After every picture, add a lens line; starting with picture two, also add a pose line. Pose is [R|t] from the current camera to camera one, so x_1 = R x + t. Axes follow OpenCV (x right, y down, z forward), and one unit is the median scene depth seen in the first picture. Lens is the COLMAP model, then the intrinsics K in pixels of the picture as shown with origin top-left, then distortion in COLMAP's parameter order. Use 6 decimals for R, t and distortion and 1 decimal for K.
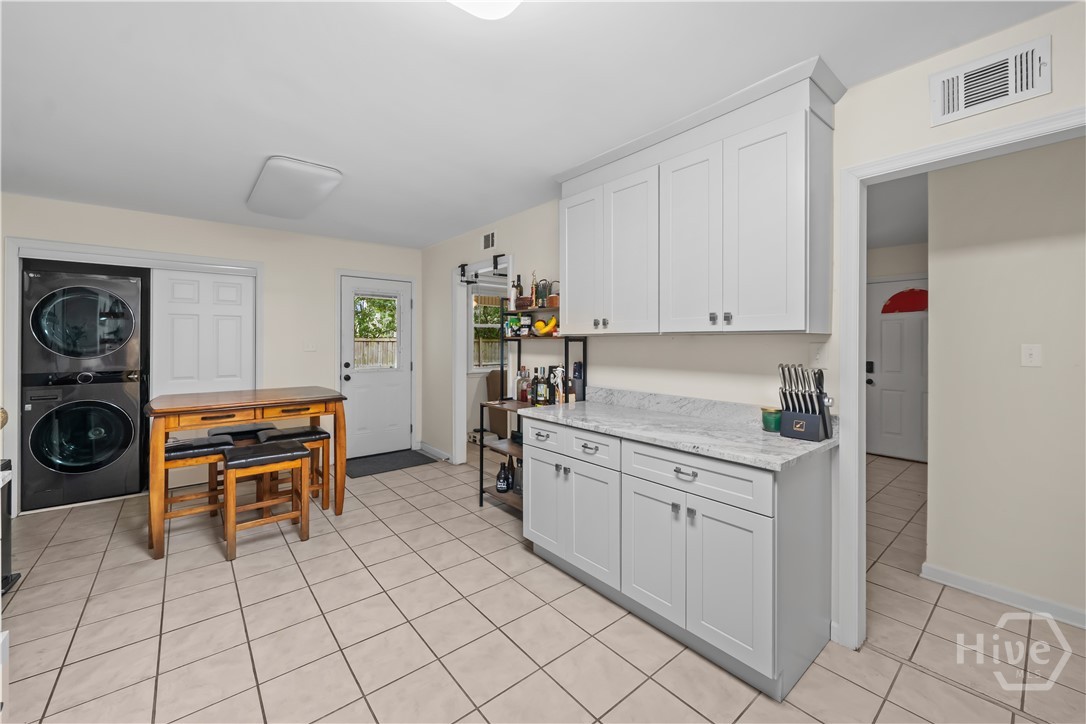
lens RADIAL K [[418.8, 0, 528.9], [0, 418.8, 340.2], [0, 0, 1]] dist [-0.002469, 0.000430]
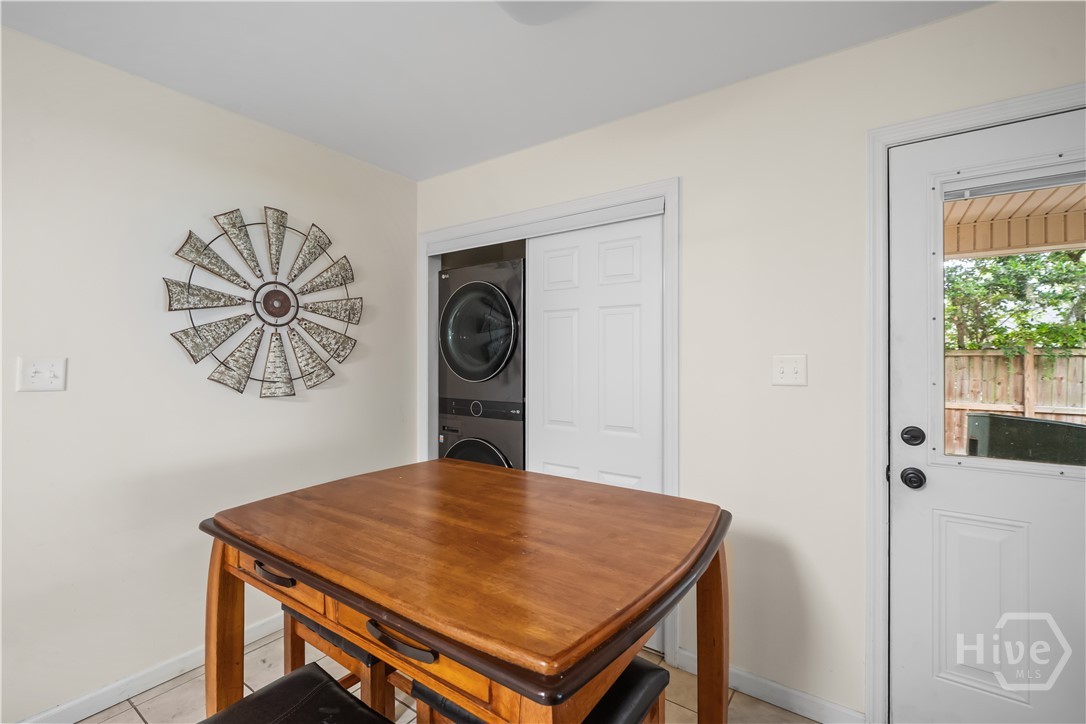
lens RADIAL K [[486.6, 0, 527.7], [0, 486.6, 355.5], [0, 0, 1]] dist [-0.004619, 0.000711]
pose [[0.252910, -0.003782, -0.967482, -0.240438], [0.005569, 0.999981, -0.002453, 0.001397], [0.967474, -0.004768, 0.252926, 0.930027]]
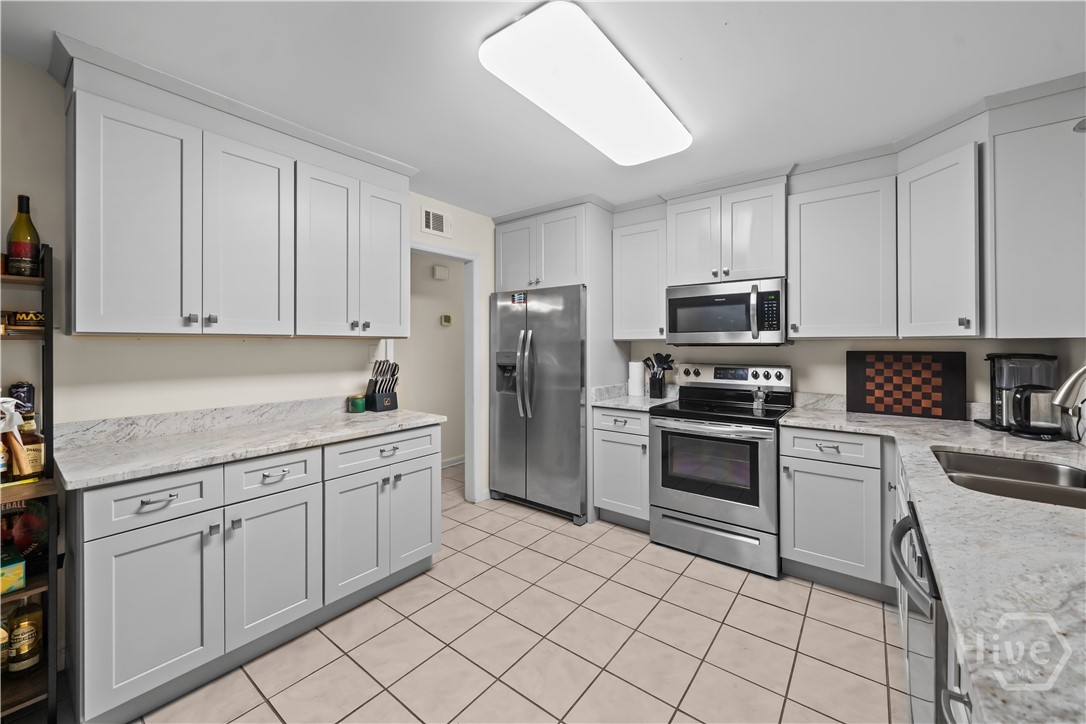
lens RADIAL K [[418.8, 0, 531.6], [0, 418.8, 343.7], [0, 0, 1]] dist [-0.002469, 0.000430]
pose [[-0.212976, -0.000273, 0.977057, -0.507855], [-0.003205, 0.999995, -0.000419, 0.000110], [-0.977052, -0.003220, -0.212976, 0.463123]]
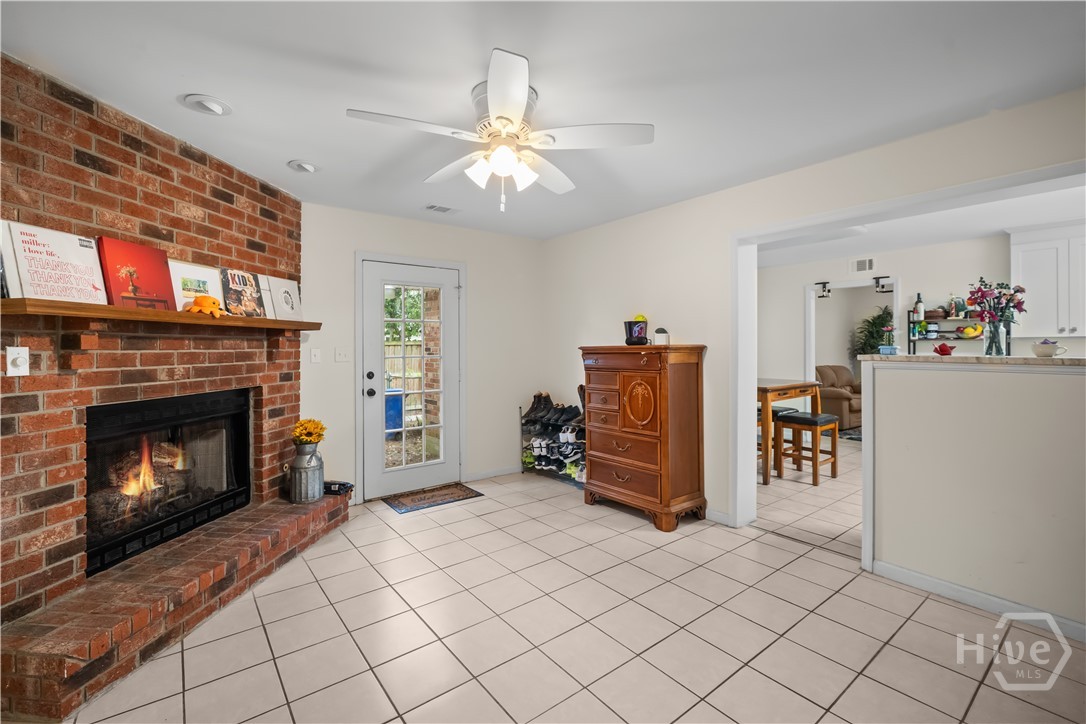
lens RADIAL K [[486.6, 0, 541.6], [0, 486.6, 341.3], [0, 0, 1]] dist [-0.004619, 0.000711]
pose [[0.999911, -0.004516, -0.012540, -1.338899], [0.004440, 0.999971, -0.006110, 0.002735], [0.012568, 0.006054, 0.999903, -0.633917]]
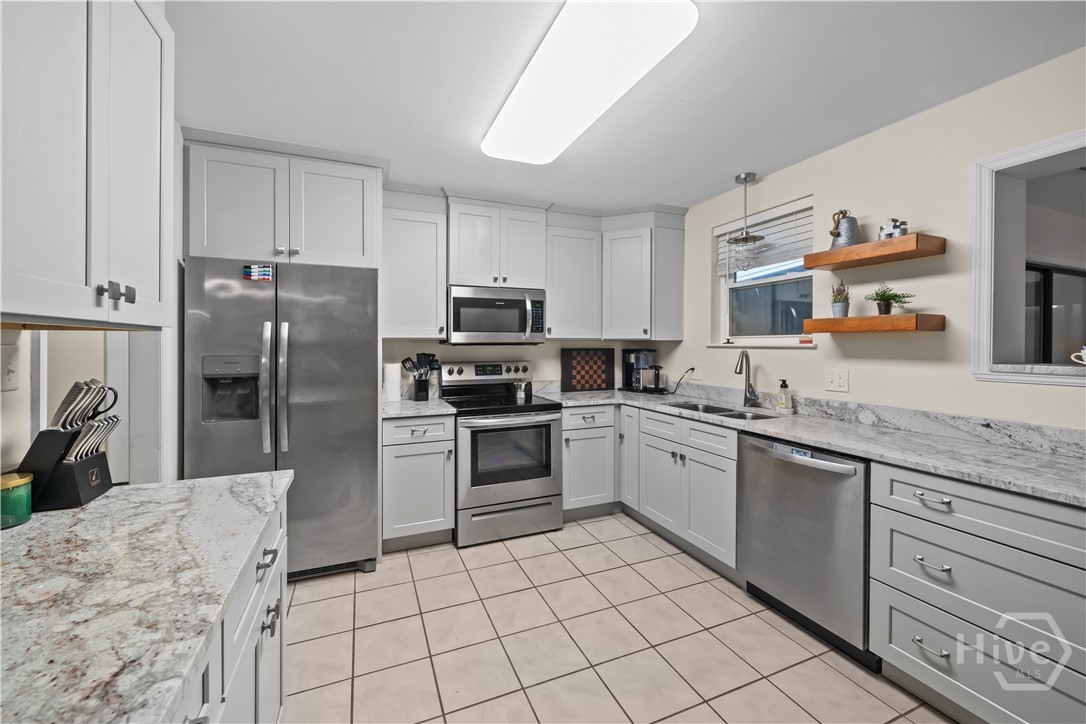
lens RADIAL K [[418.8, 0, 526.7], [0, 418.8, 344.6], [0, 0, 1]] dist [-0.002469, 0.000430]
pose [[-0.954020, -0.002684, 0.299731, -0.091477], [-0.003137, 0.999995, -0.001030, 0.003085], [-0.299726, -0.001923, -0.954023, 0.791926]]
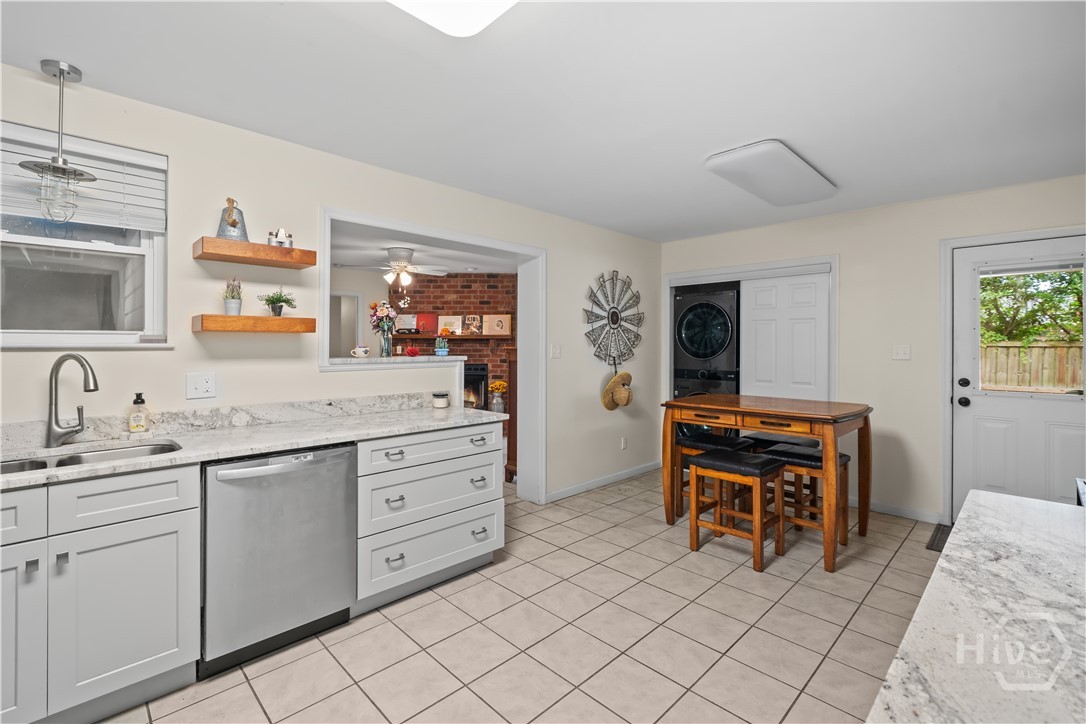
lens RADIAL K [[486.6, 0, 527.7], [0, 486.6, 345.2], [0, 0, 1]] dist [-0.004619, 0.000711]
pose [[0.082234, -0.001910, -0.996611, 0.382383], [0.000696, 0.999998, -0.001859, 0.003449], [0.996613, -0.000540, 0.082236, 0.373478]]
